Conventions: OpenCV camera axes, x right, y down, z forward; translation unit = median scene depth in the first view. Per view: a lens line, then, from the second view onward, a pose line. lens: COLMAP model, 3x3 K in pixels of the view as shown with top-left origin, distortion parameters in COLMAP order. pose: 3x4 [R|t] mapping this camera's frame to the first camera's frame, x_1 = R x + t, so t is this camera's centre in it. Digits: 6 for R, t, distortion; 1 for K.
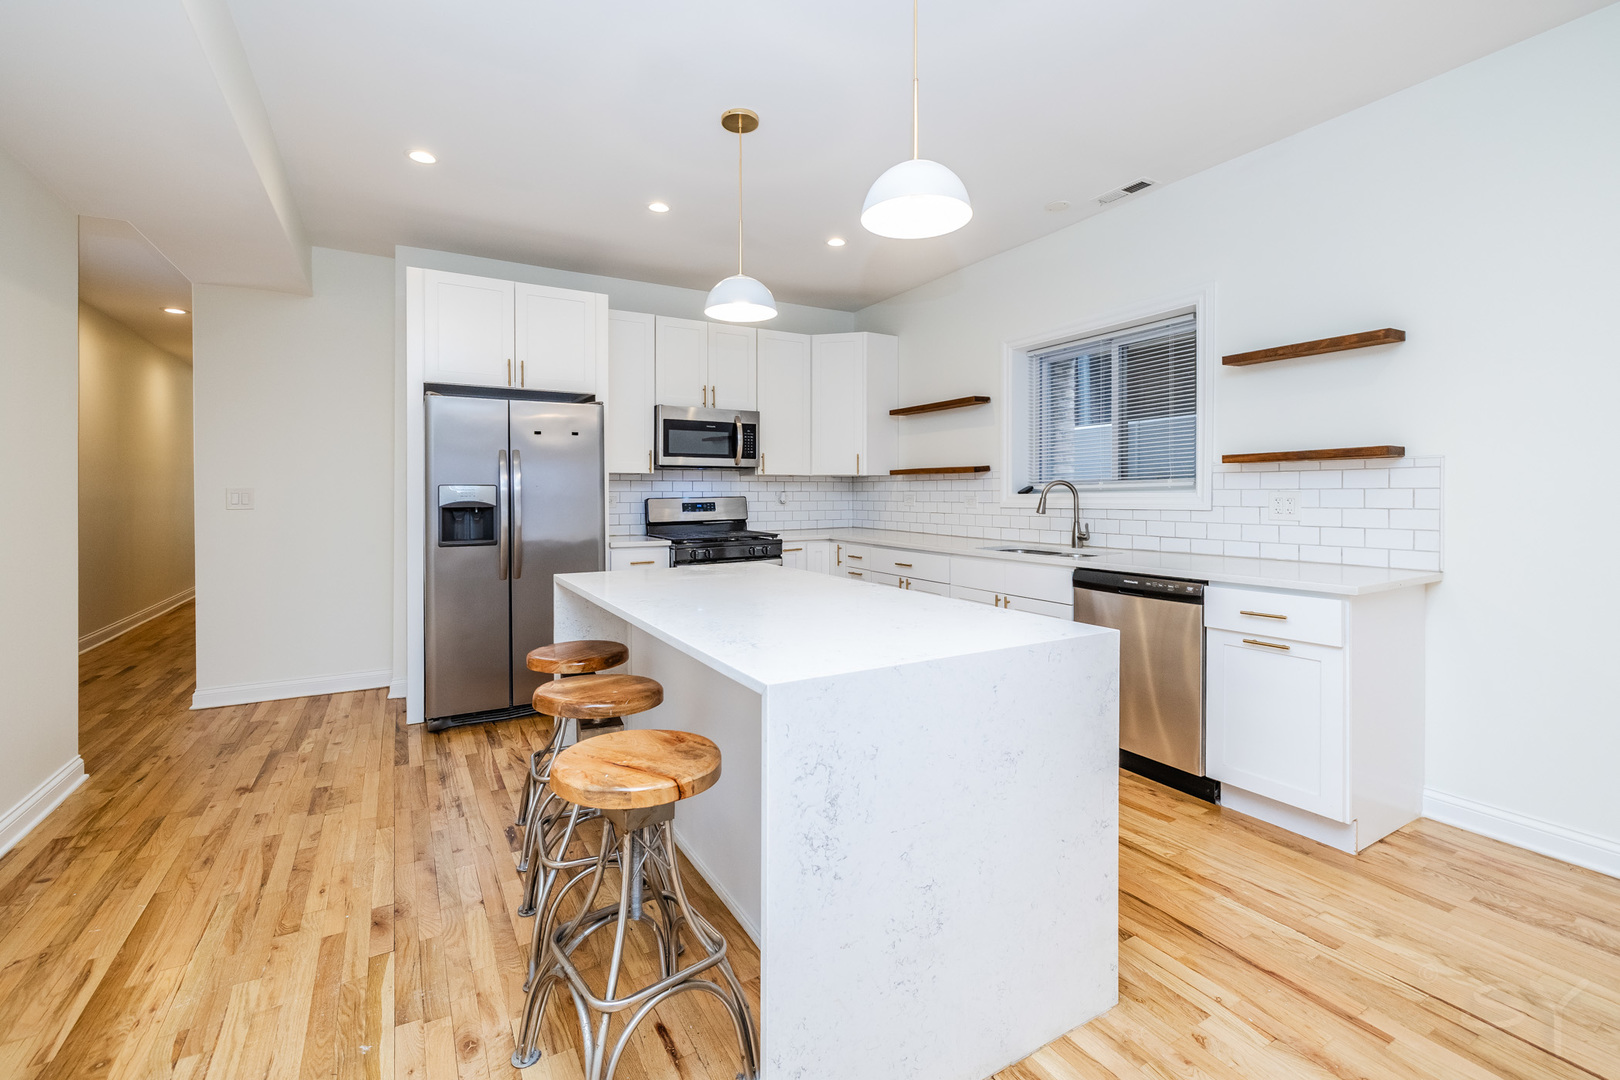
lens RADIAL K [[691.9, 0, 789.8], [0, 691.9, 498.6], [0, 0, 1]] dist [-0.000757, -0.000019]
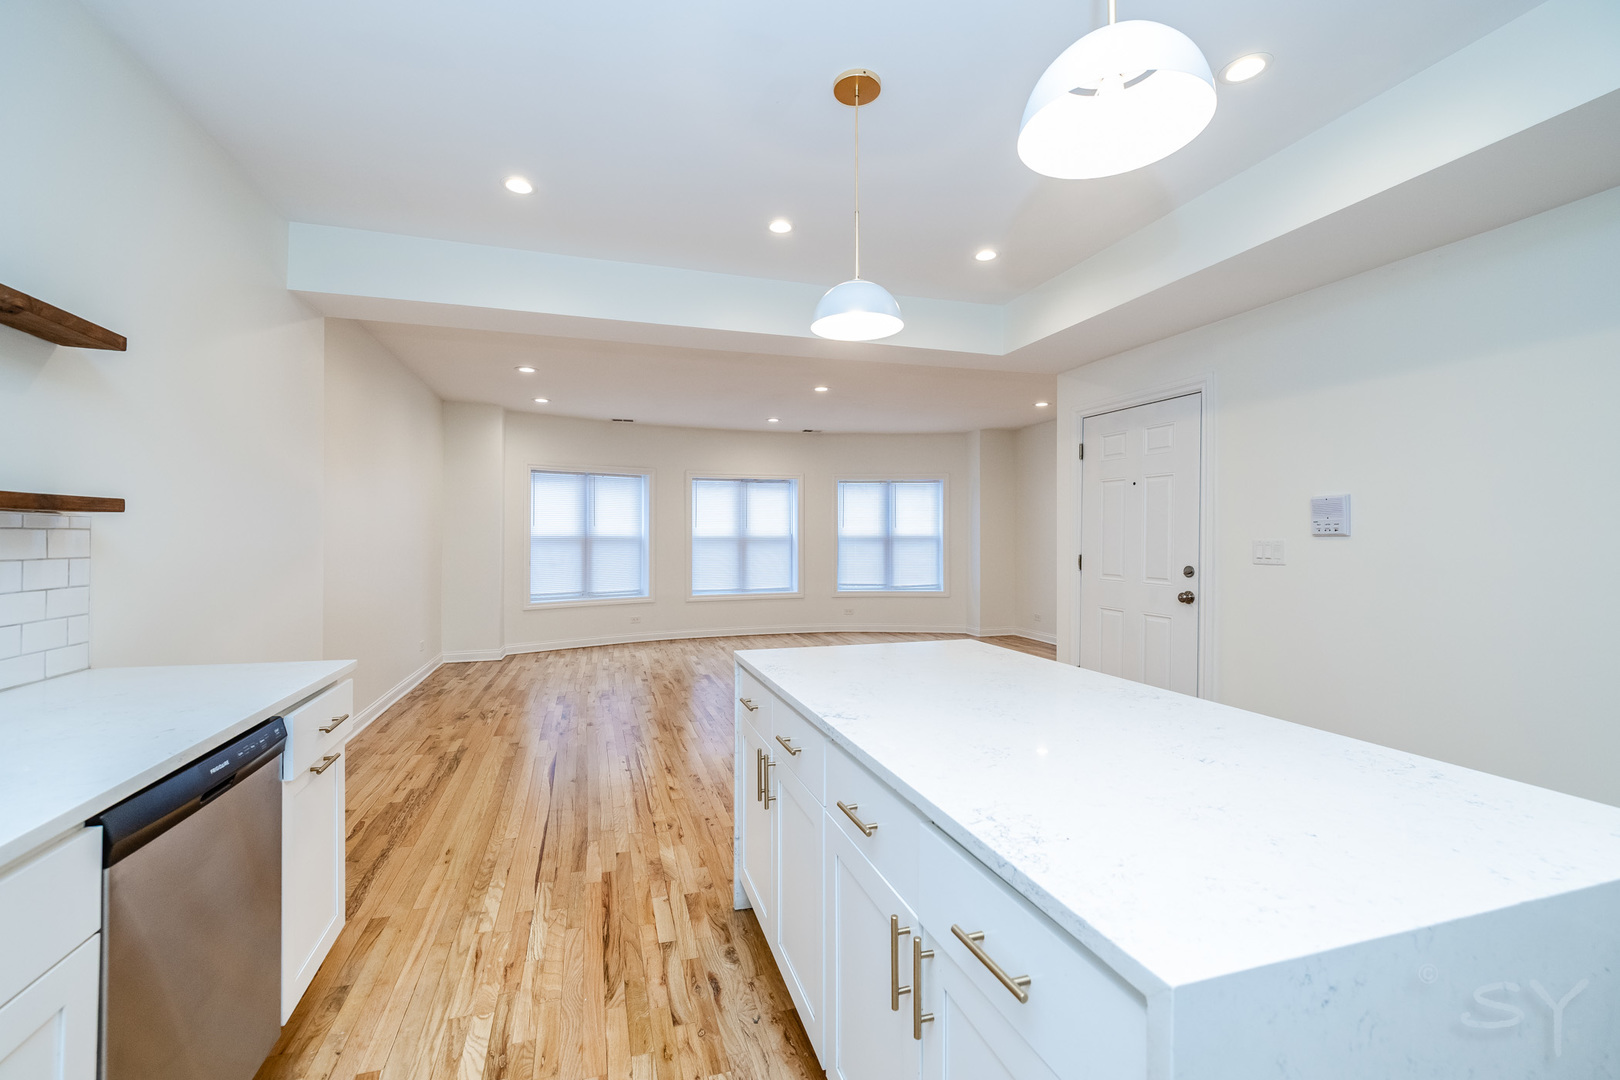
lens RADIAL K [[684.5, 0, 810.0], [0, 684.5, 540.0], [0, 0, 1]] dist [-0.000641, -0.000163]
pose [[-0.980046, 0.000846, 0.198770, 0.009483], [0.002896, 0.999946, 0.010025, -0.021975], [-0.198751, 0.010400, -0.979995, 0.857988]]
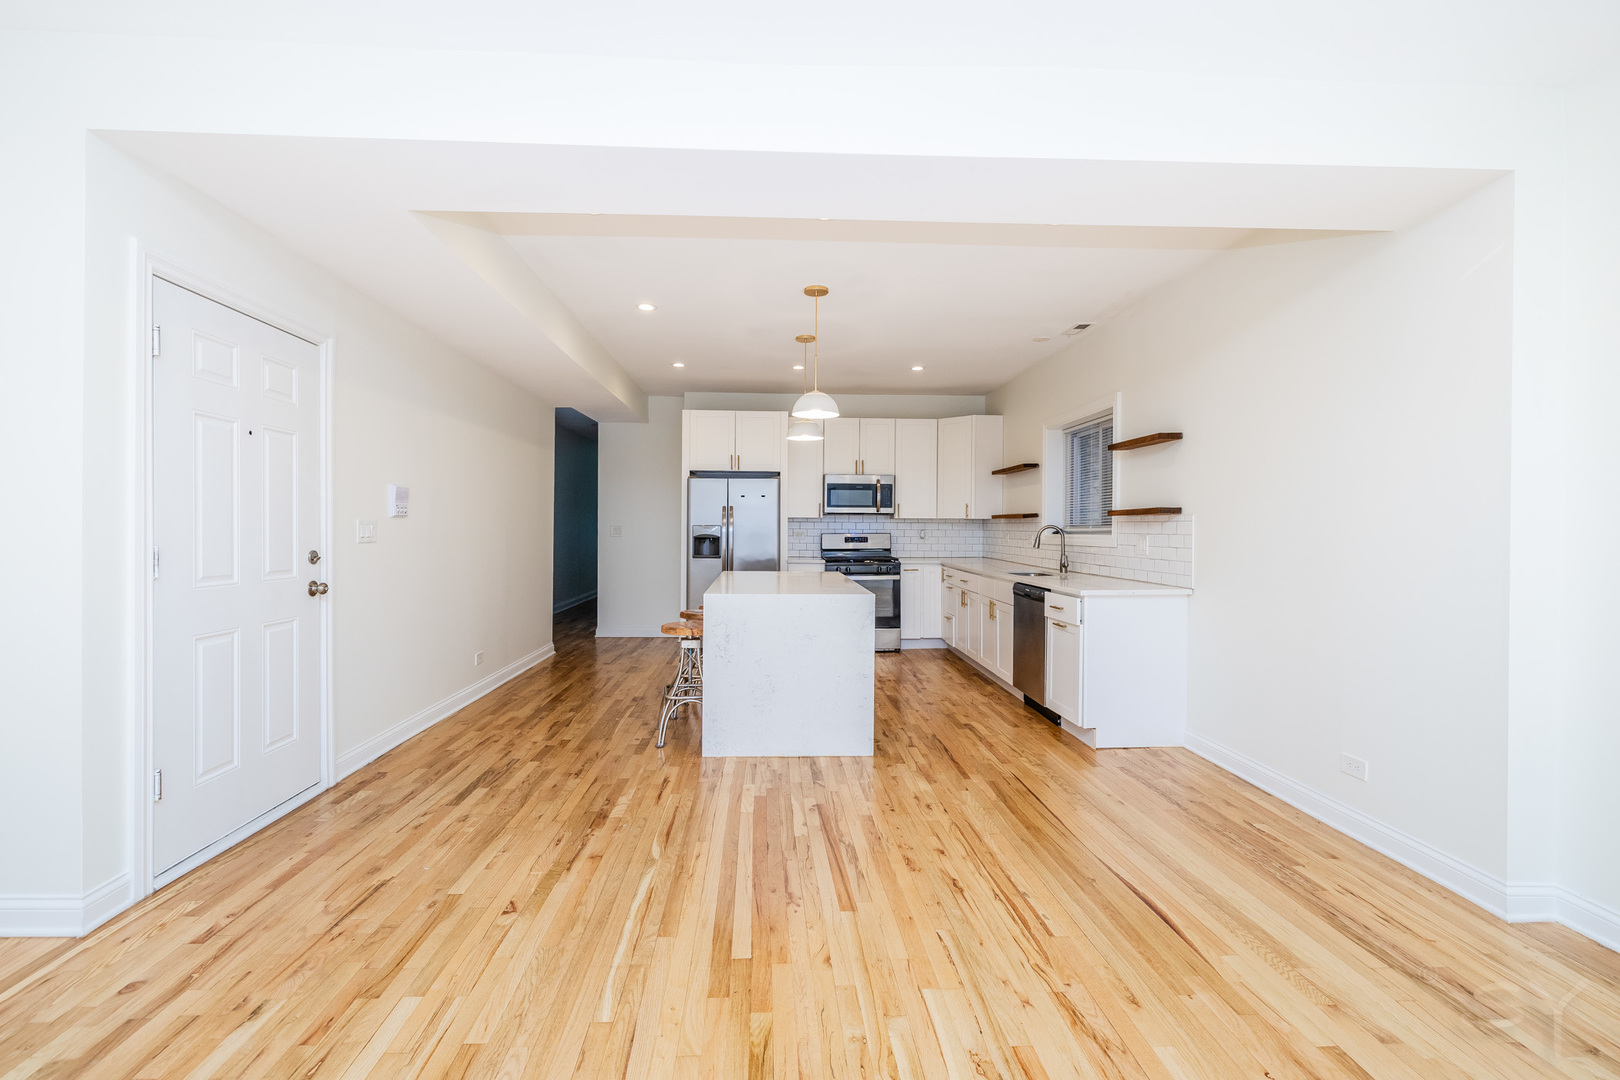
lens RADIAL K [[691.9, 0, 789.8], [0, 691.9, 498.6], [0, 0, 1]] dist [-0.000757, -0.000019]
pose [[0.887958, -0.009690, -0.459822, 0.468754], [-0.012412, 0.998909, -0.045019, -0.008165], [0.459757, 0.045682, 0.886869, -0.441813]]
